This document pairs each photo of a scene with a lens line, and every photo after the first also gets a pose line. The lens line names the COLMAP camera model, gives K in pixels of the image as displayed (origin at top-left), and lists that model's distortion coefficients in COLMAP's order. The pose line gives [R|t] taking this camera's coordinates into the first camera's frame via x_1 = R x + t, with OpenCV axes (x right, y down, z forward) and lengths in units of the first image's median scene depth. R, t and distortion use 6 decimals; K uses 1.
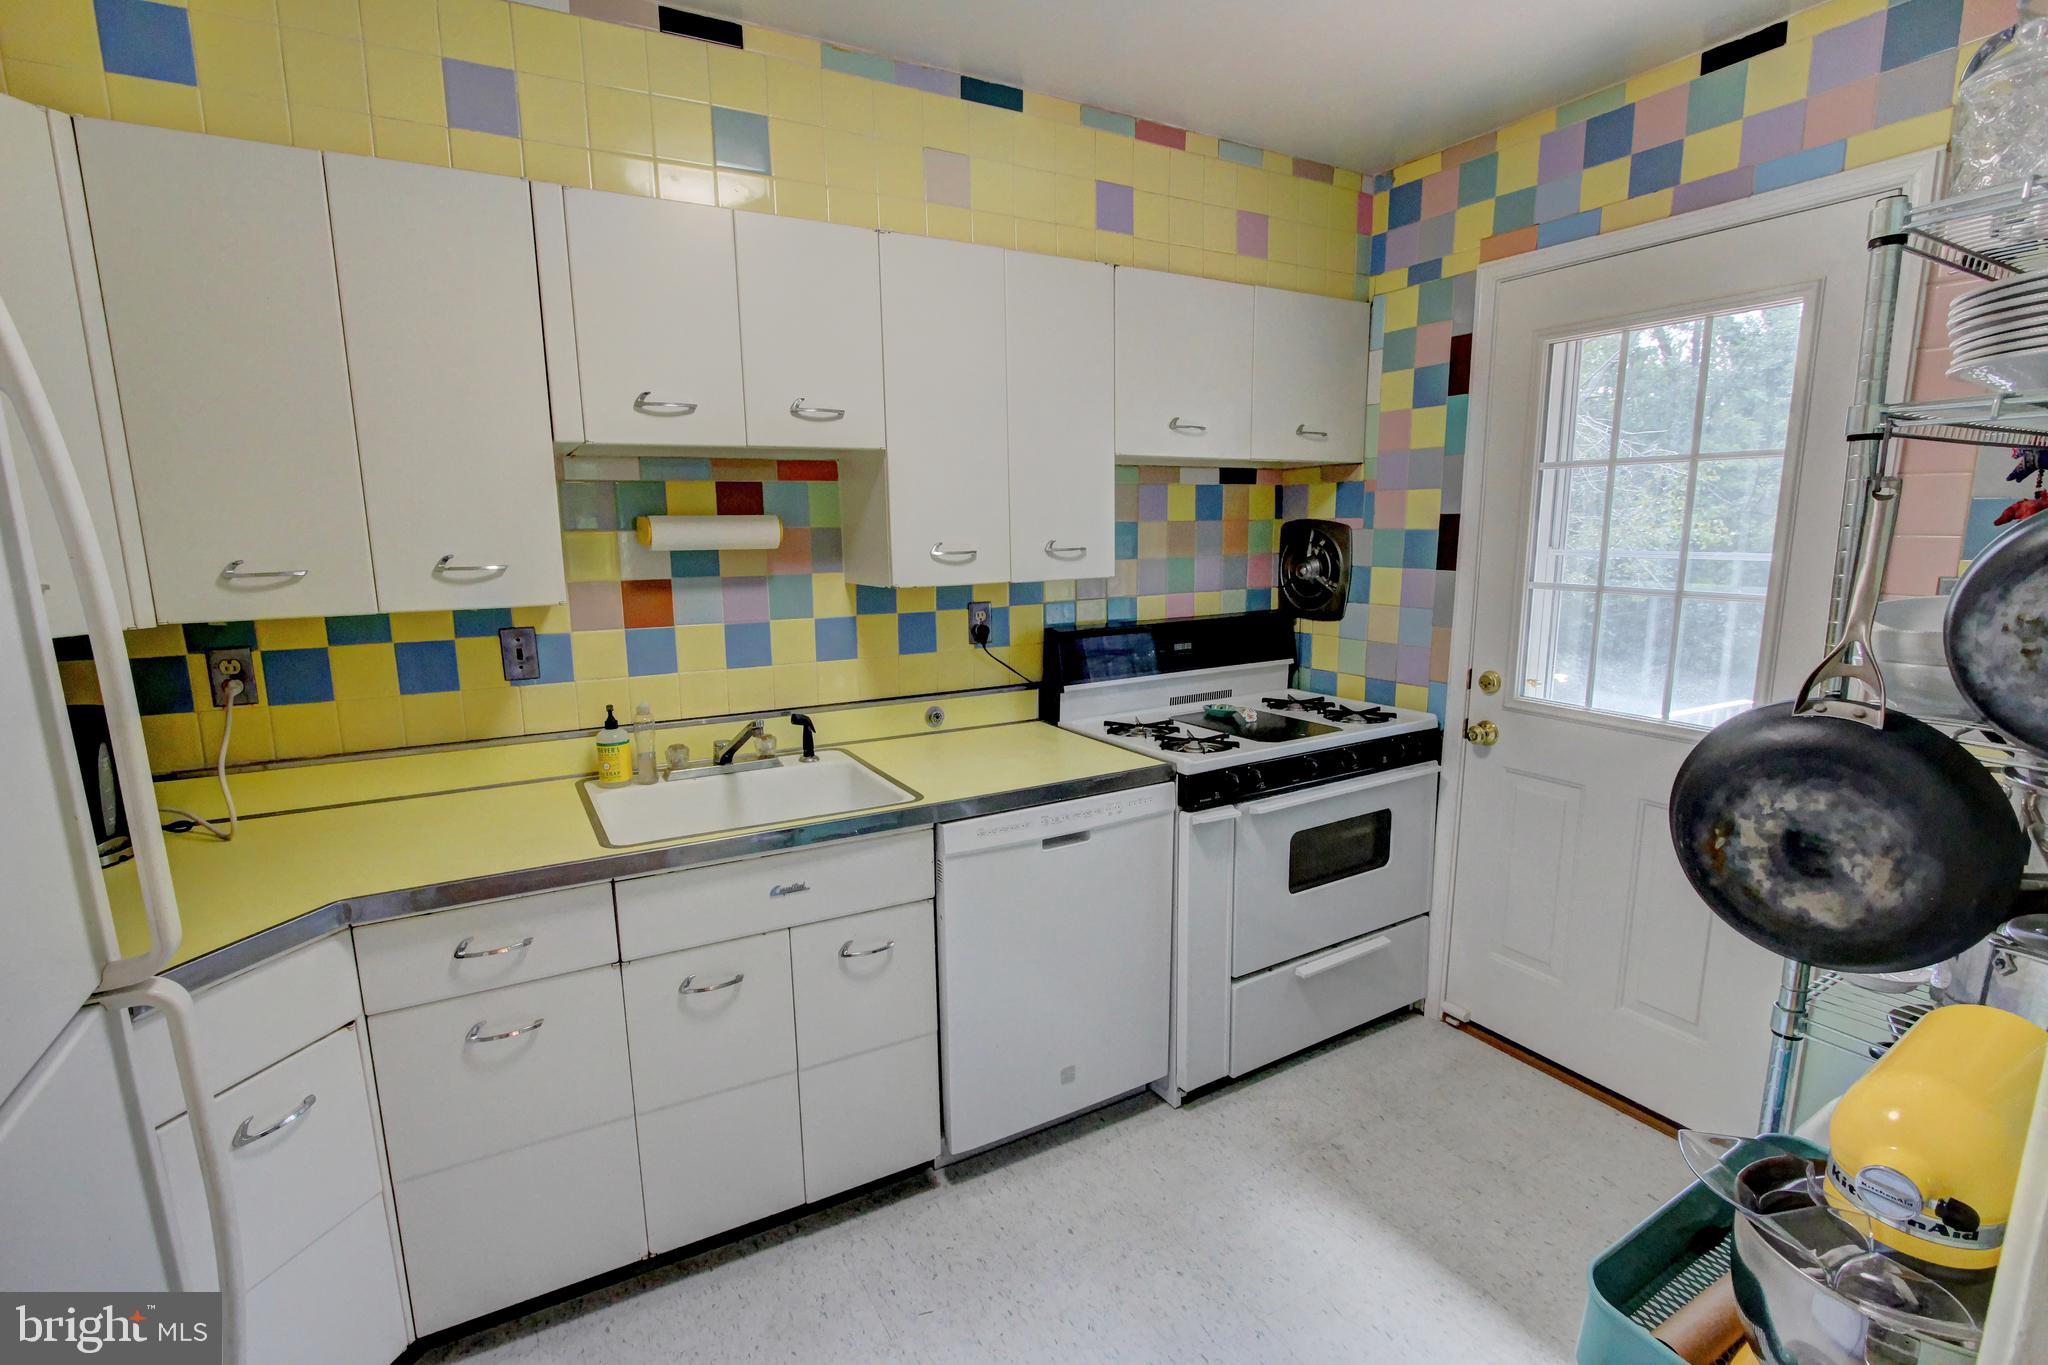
lens RADIAL K [[947.3, 0, 1023.2], [0, 947.3, 692.7], [0, 0, 1]] dist [-0.020929, 0.004093]
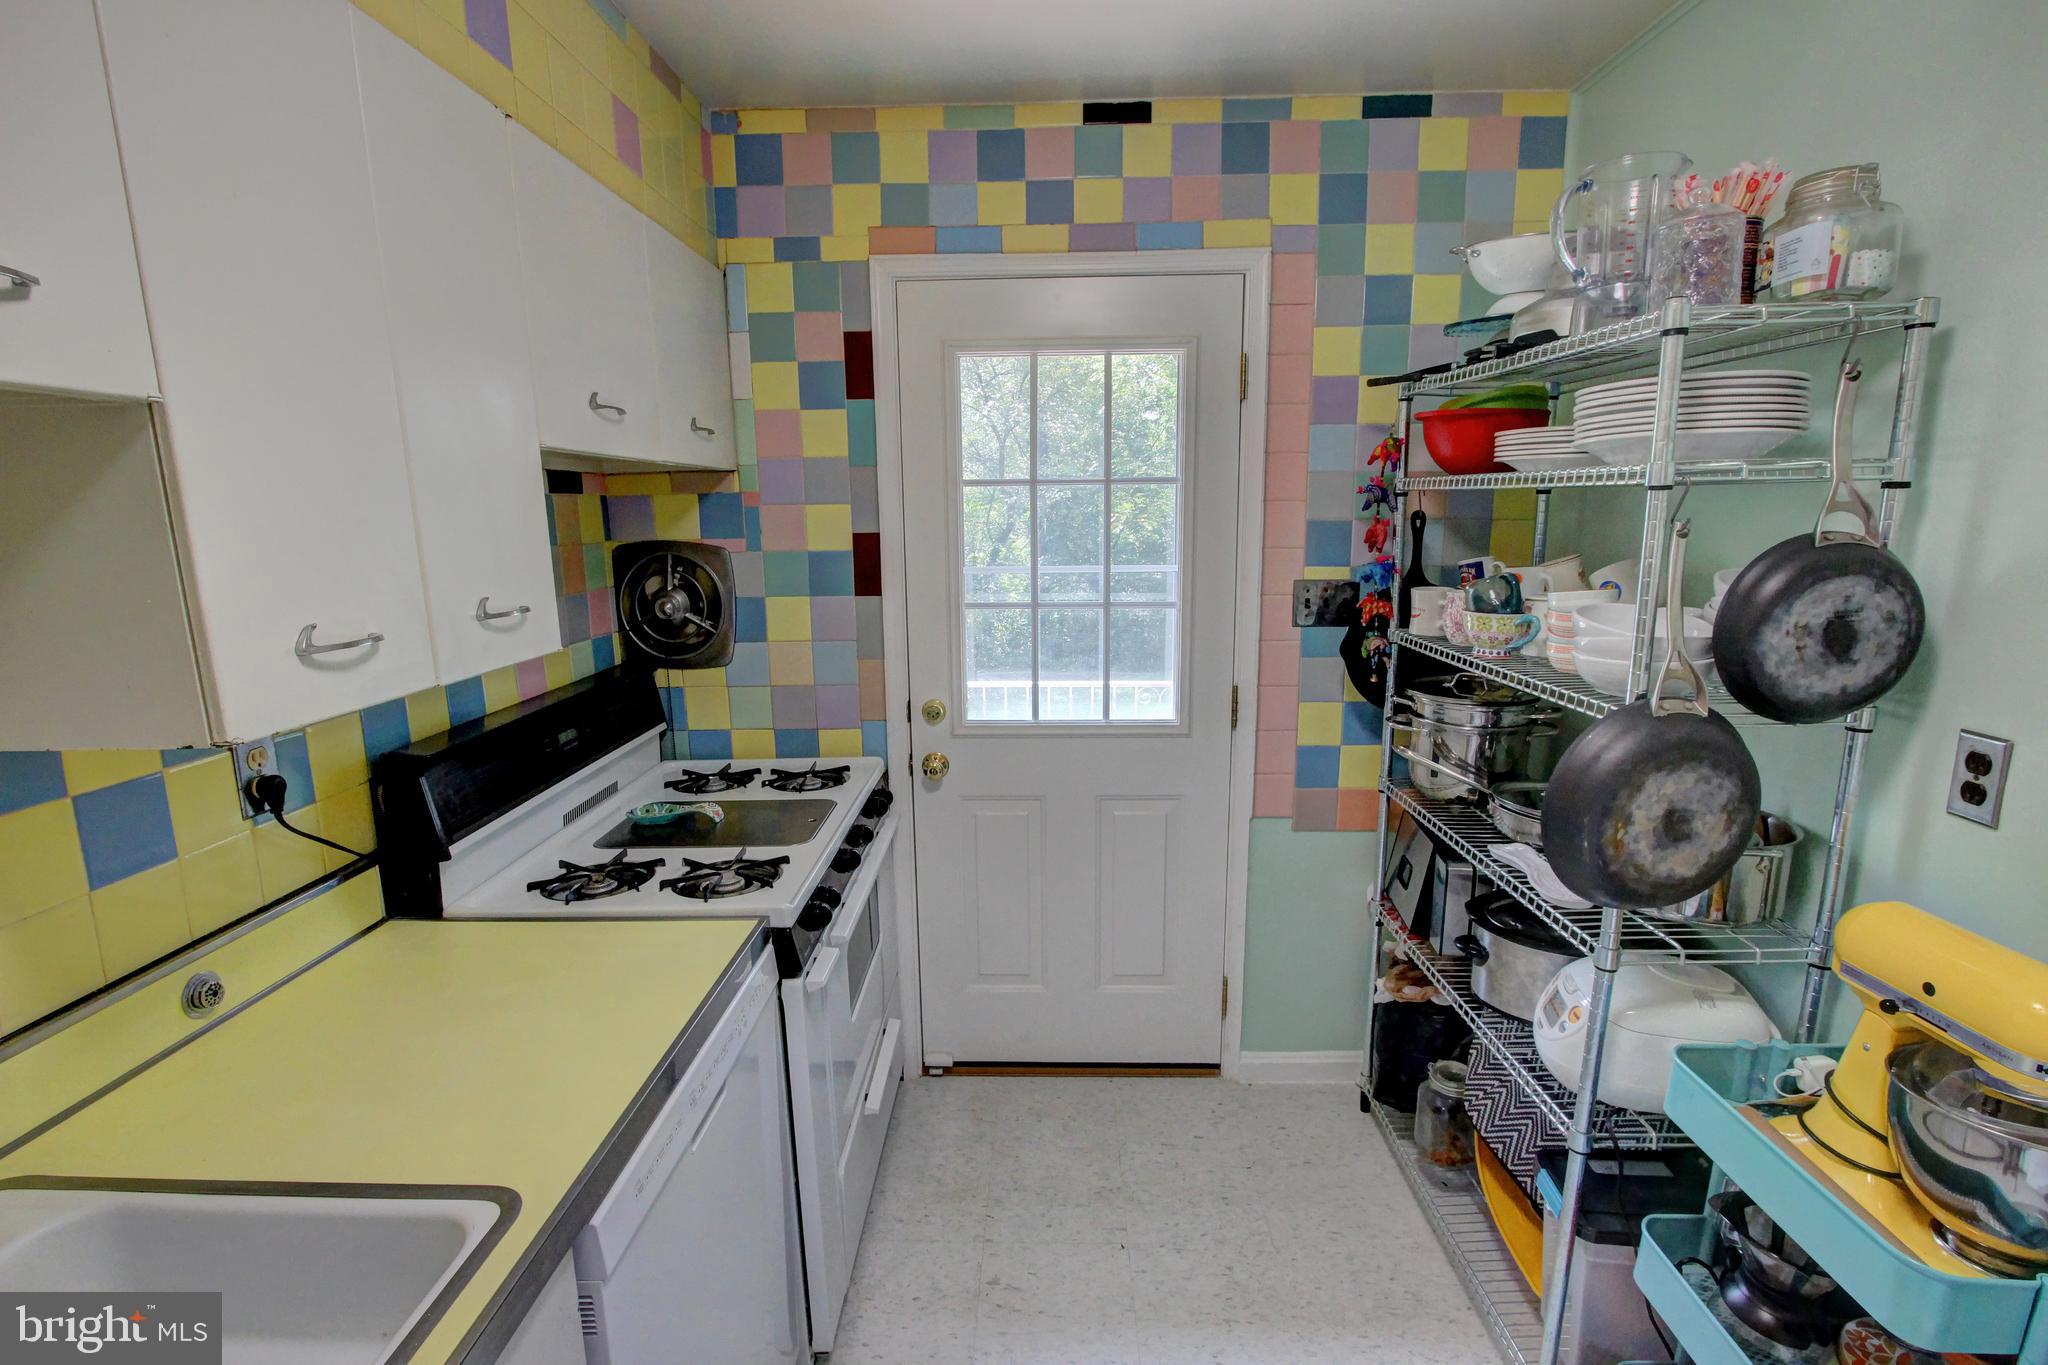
lens RADIAL K [[947.3, 0, 1023.2], [0, 947.3, 692.7], [0, 0, 1]] dist [-0.020929, 0.004093]
pose [[0.518304, -0.156428, 0.840768, -0.245875], [0.157745, 0.983747, 0.085786, -0.095359], [-0.840522, 0.088164, 0.534556, 0.414057]]
